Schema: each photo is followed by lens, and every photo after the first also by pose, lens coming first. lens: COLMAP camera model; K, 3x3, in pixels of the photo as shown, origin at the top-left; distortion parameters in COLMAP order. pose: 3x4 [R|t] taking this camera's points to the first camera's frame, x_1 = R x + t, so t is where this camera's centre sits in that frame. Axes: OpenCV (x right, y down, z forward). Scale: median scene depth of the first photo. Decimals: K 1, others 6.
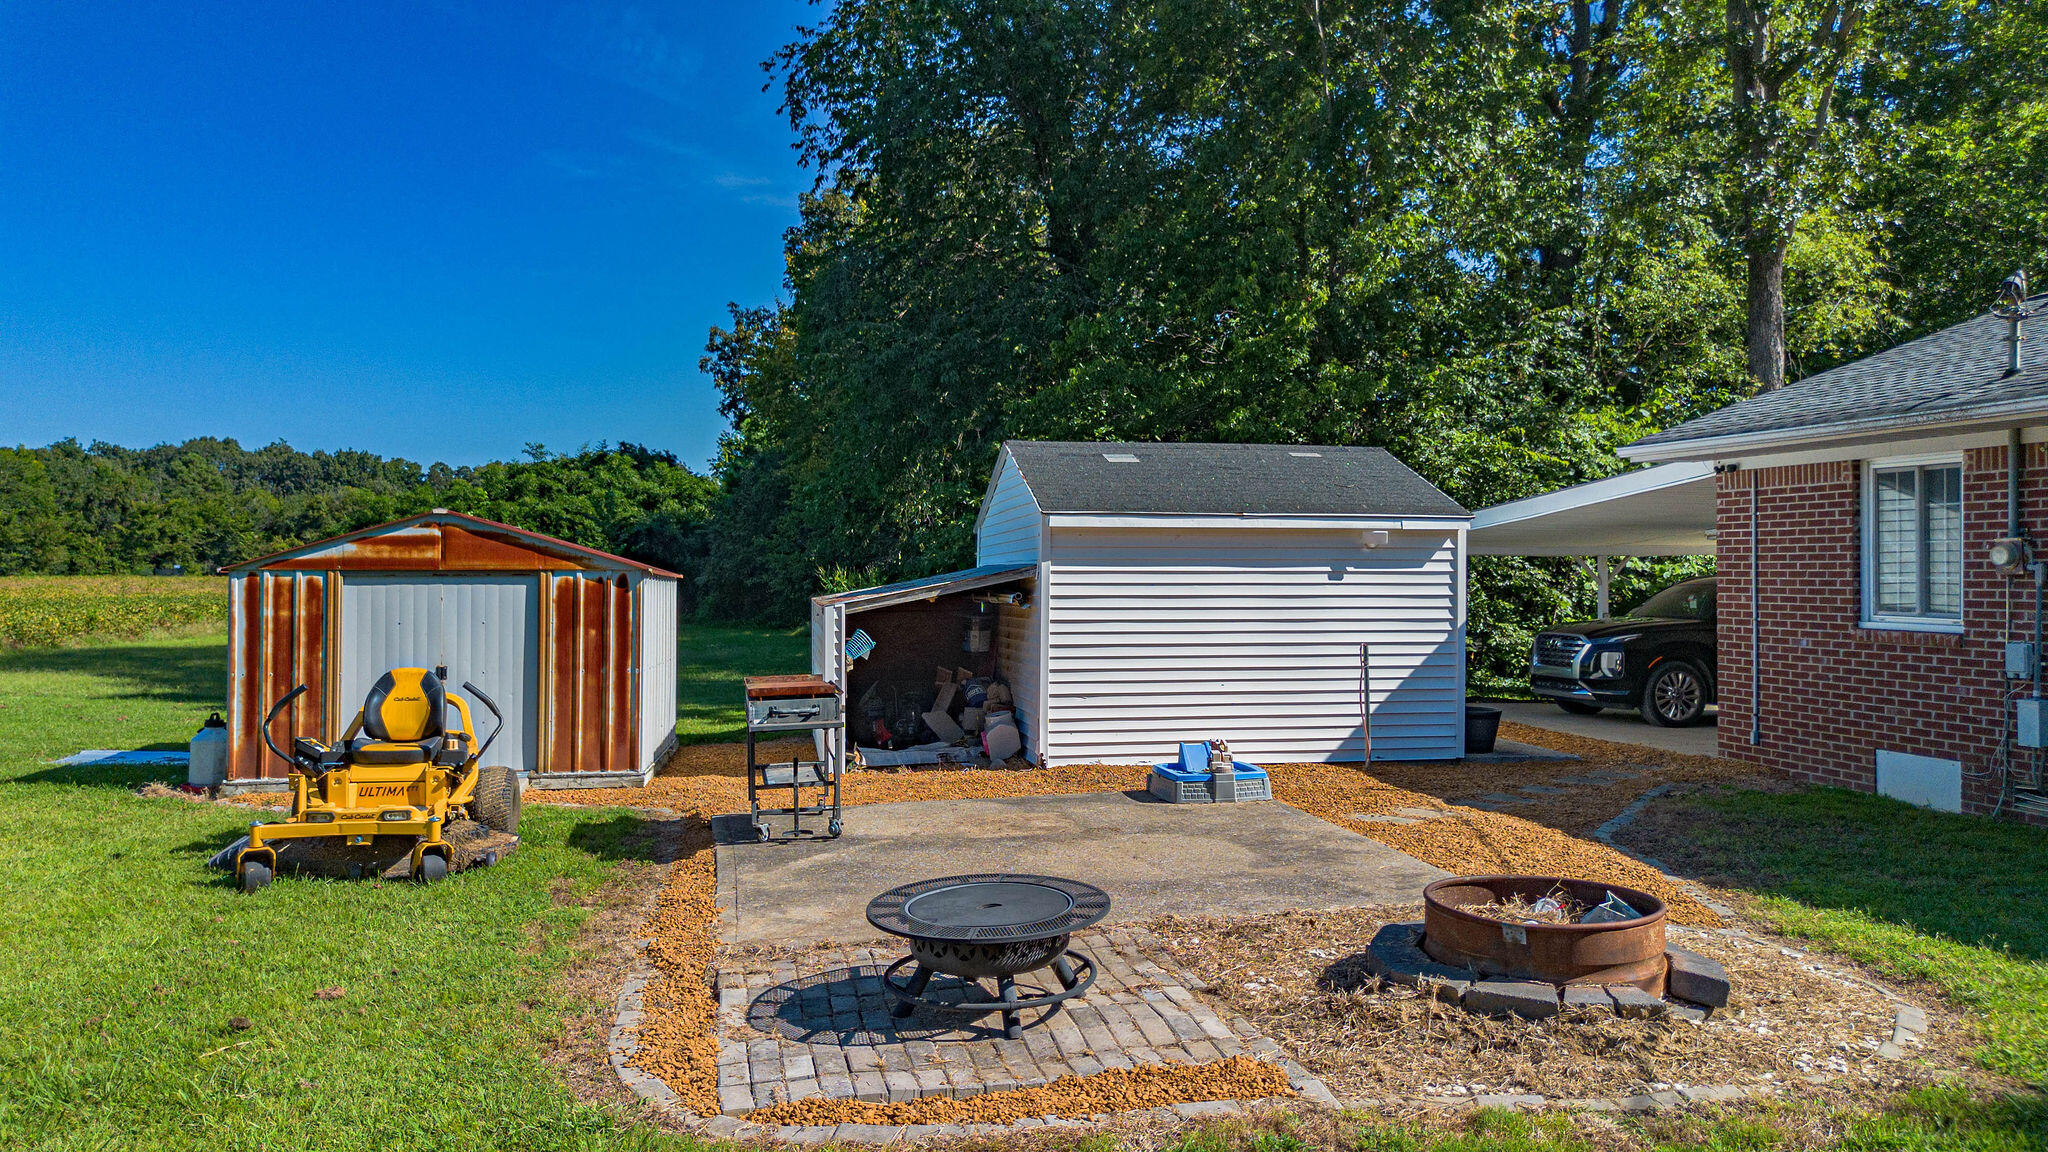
lens RADIAL K [[1476.7, 0, 1002.7], [0, 1476.7, 576.1], [0, 0, 1]] dist [0.070779, -0.080835]
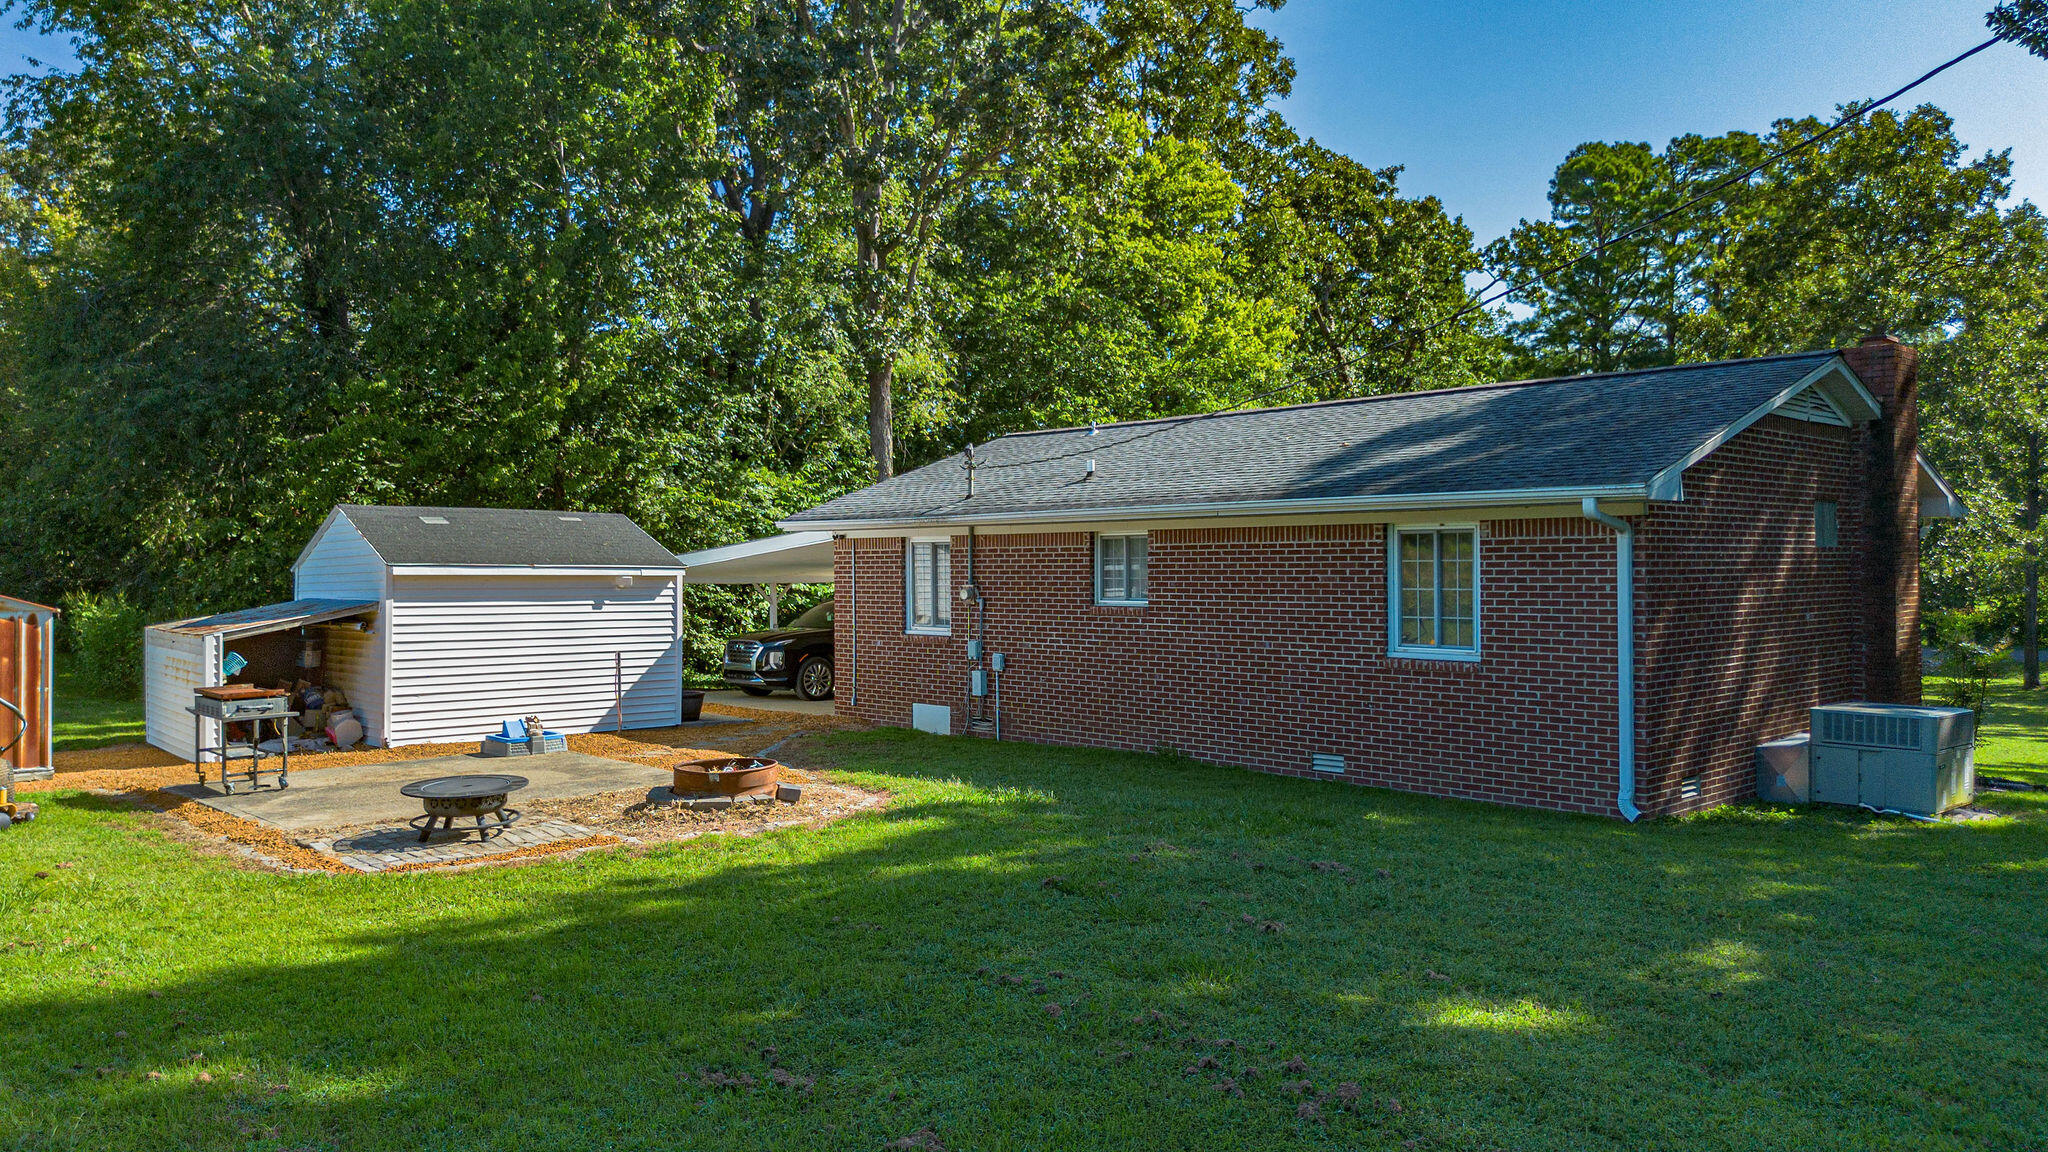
lens RADIAL K [[1476.7, 0, 1032.9], [0, 1476.7, 580.4], [0, 0, 1]] dist [0.070779, -0.080835]
pose [[0.854753, -0.004059, 0.519019, -0.176060], [0.004620, 0.999989, 0.000212, -0.024998], [-0.519014, 0.002217, 0.854763, -0.505021]]
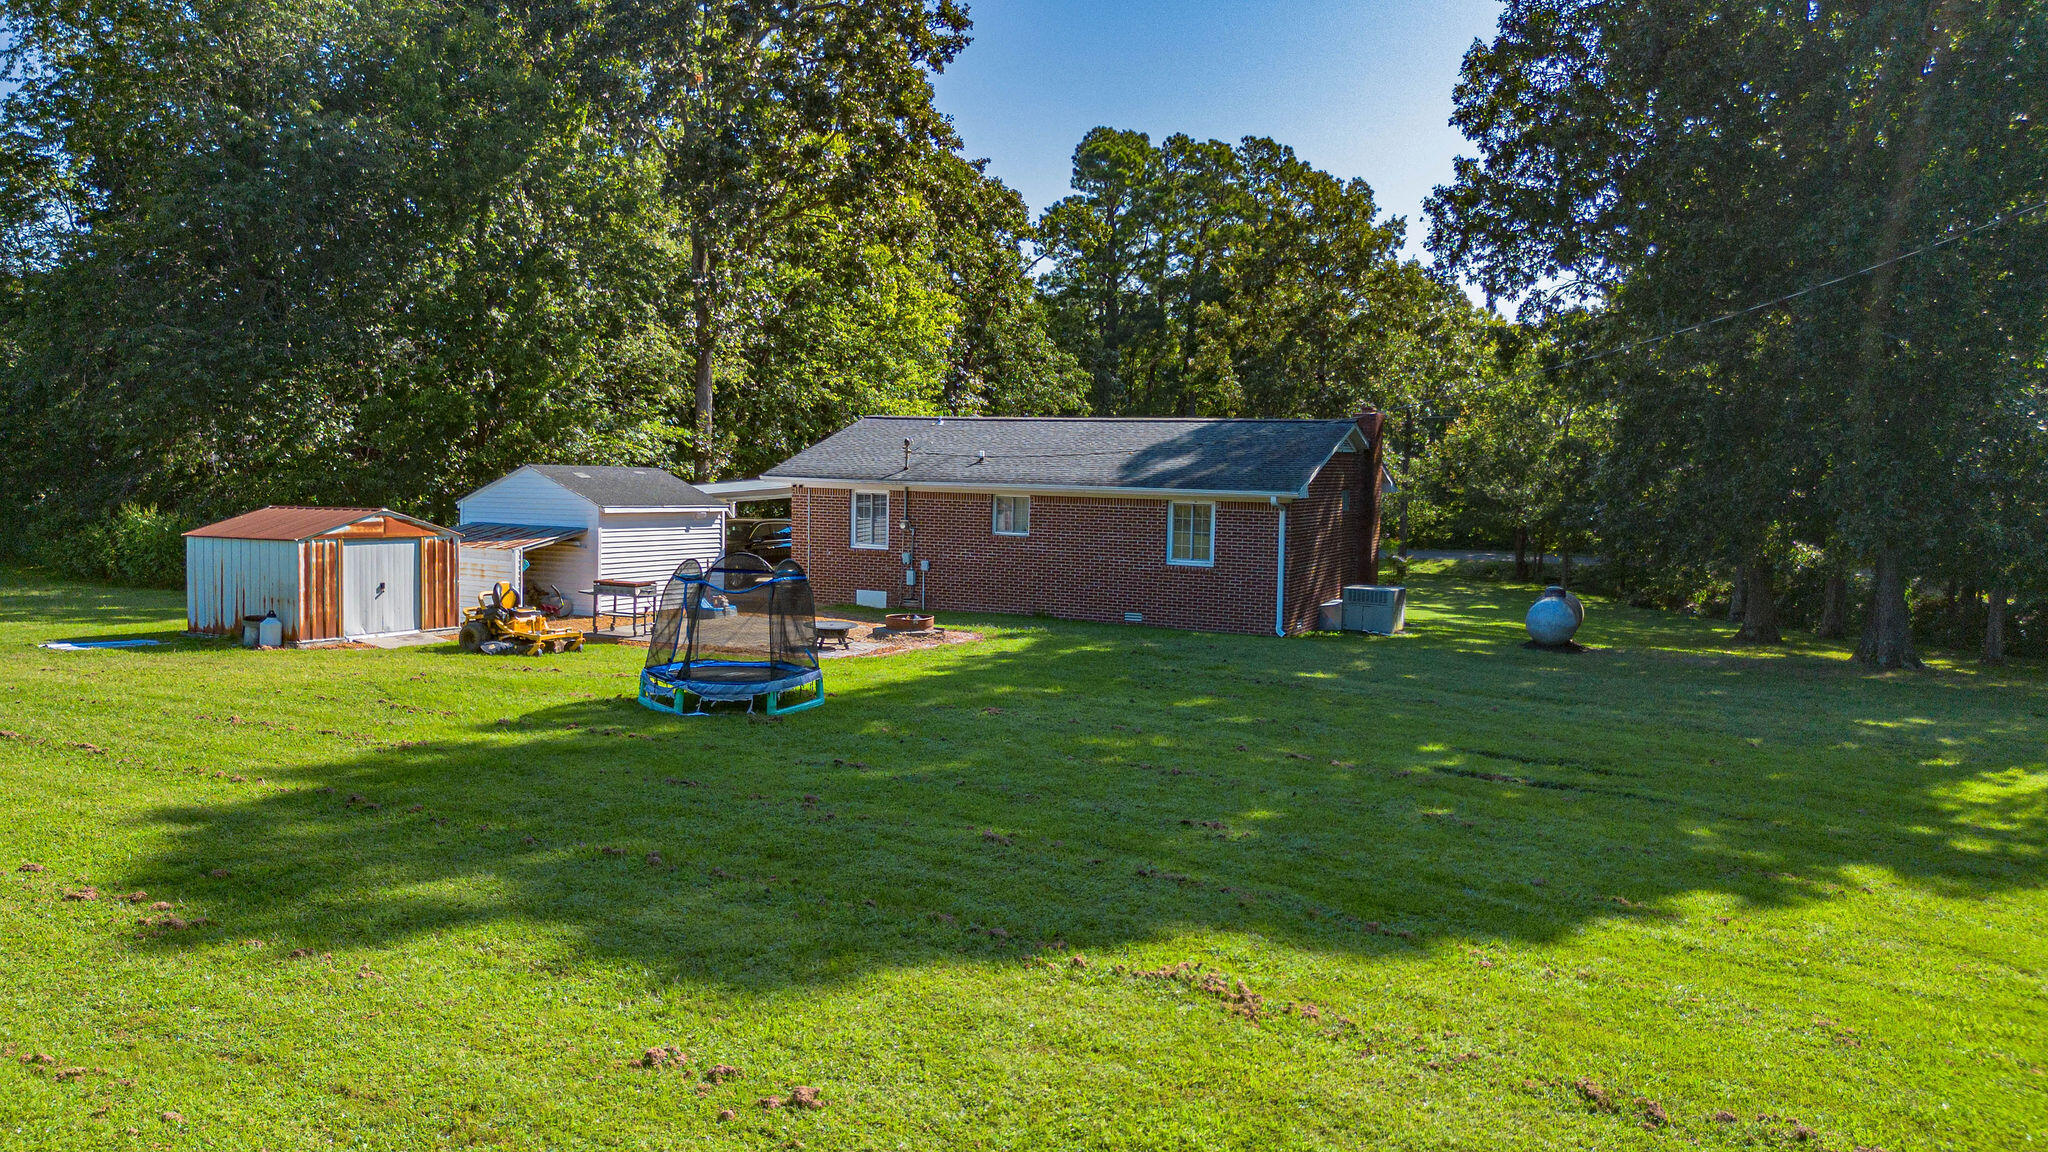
lens RADIAL K [[1476.7, 0, 1066.6], [0, 1476.7, 606.7], [0, 0, 1]] dist [0.070779, -0.080835]
pose [[0.603648, -0.056391, 0.795254, -1.345730], [-0.020540, 0.996064, 0.086221, -0.098990], [-0.796986, -0.068382, 0.600114, -0.967778]]
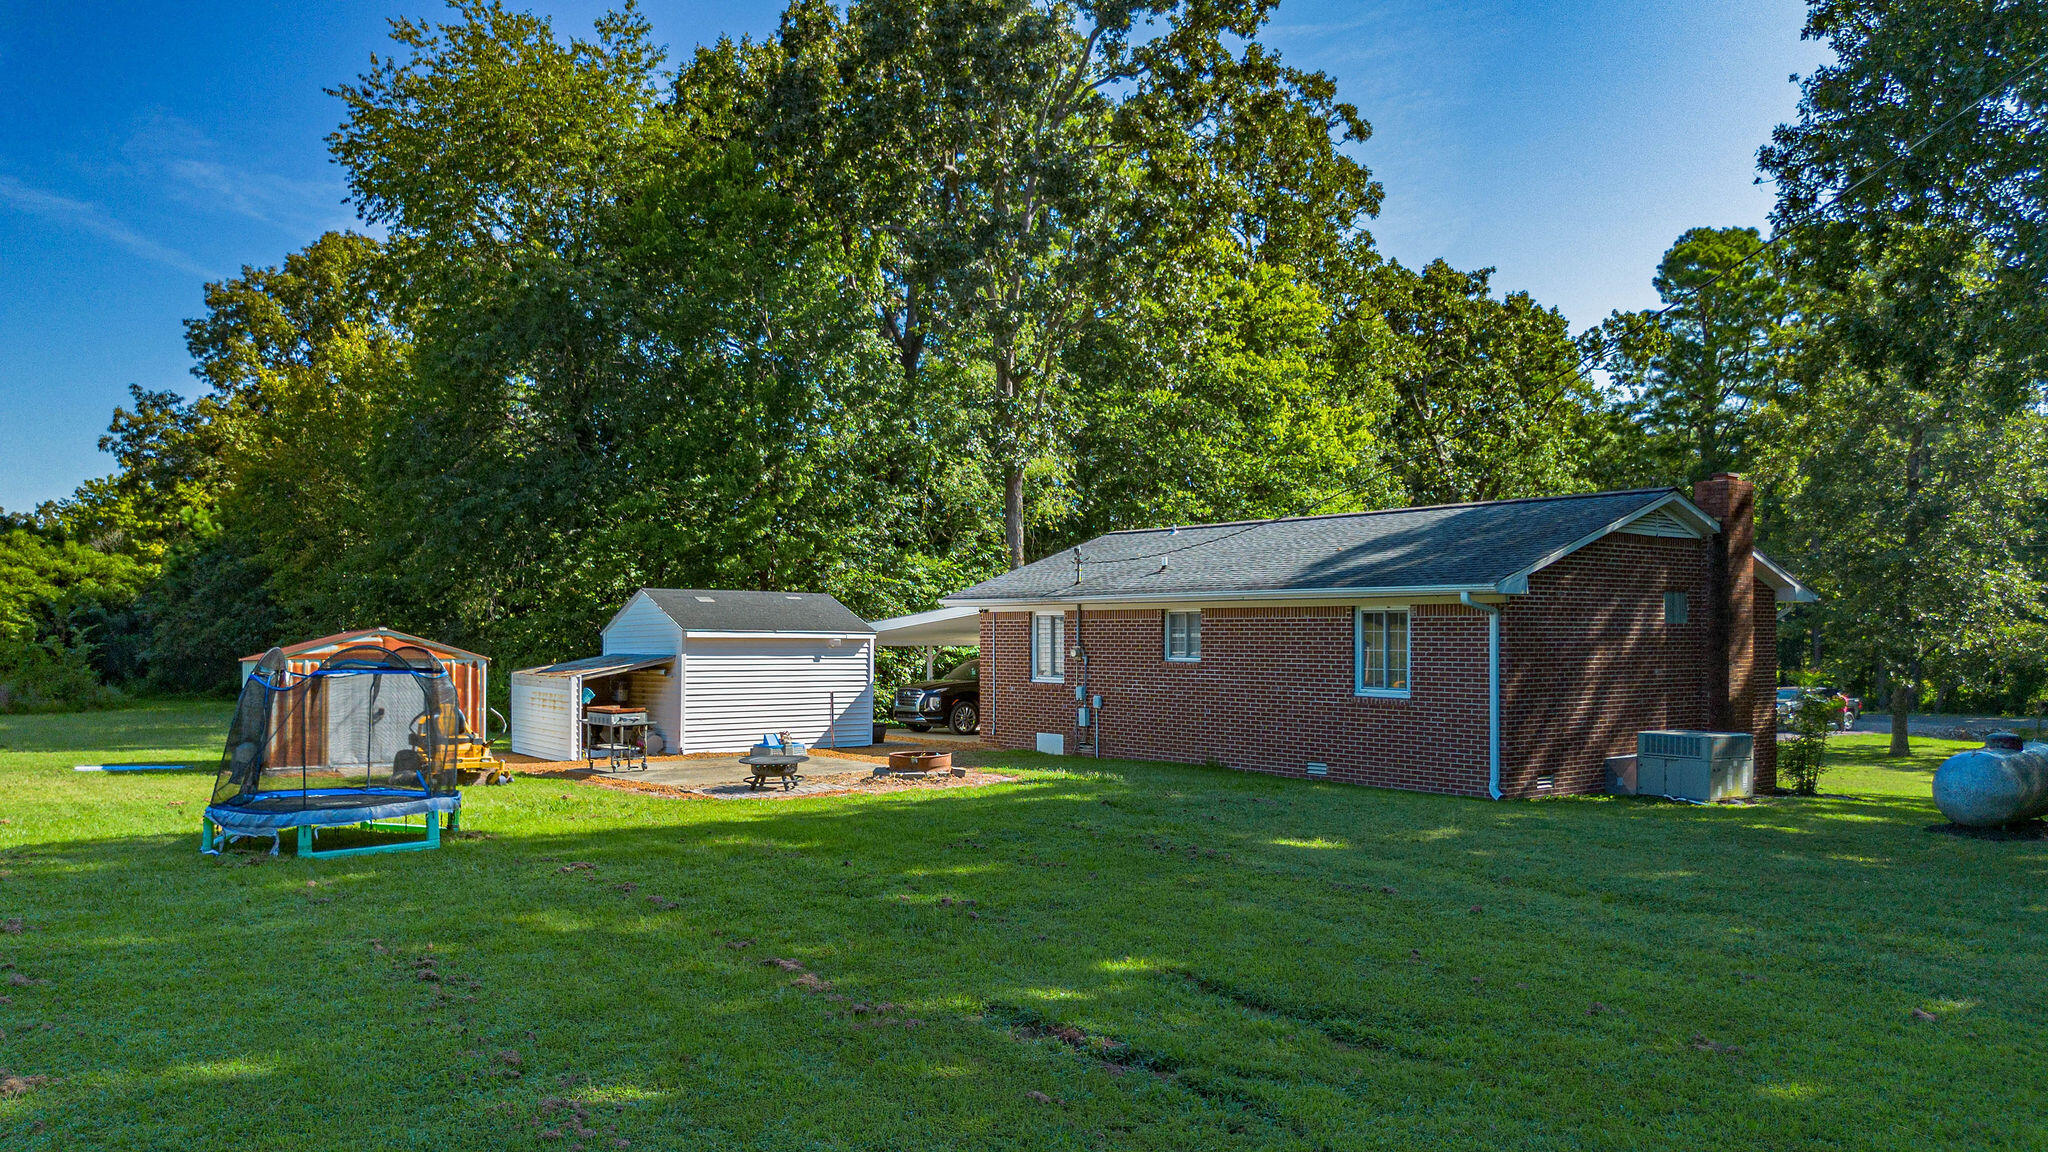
lens RADIAL K [[1476.7, 0, 1041.3], [0, 1476.7, 681.0], [0, 0, 1]] dist [0.070779, -0.080835]
pose [[0.894323, -0.007664, 0.447355, -0.434563], [-0.002201, 0.999766, 0.021529, -0.017020], [-0.447416, -0.020239, 0.894097, -1.038840]]
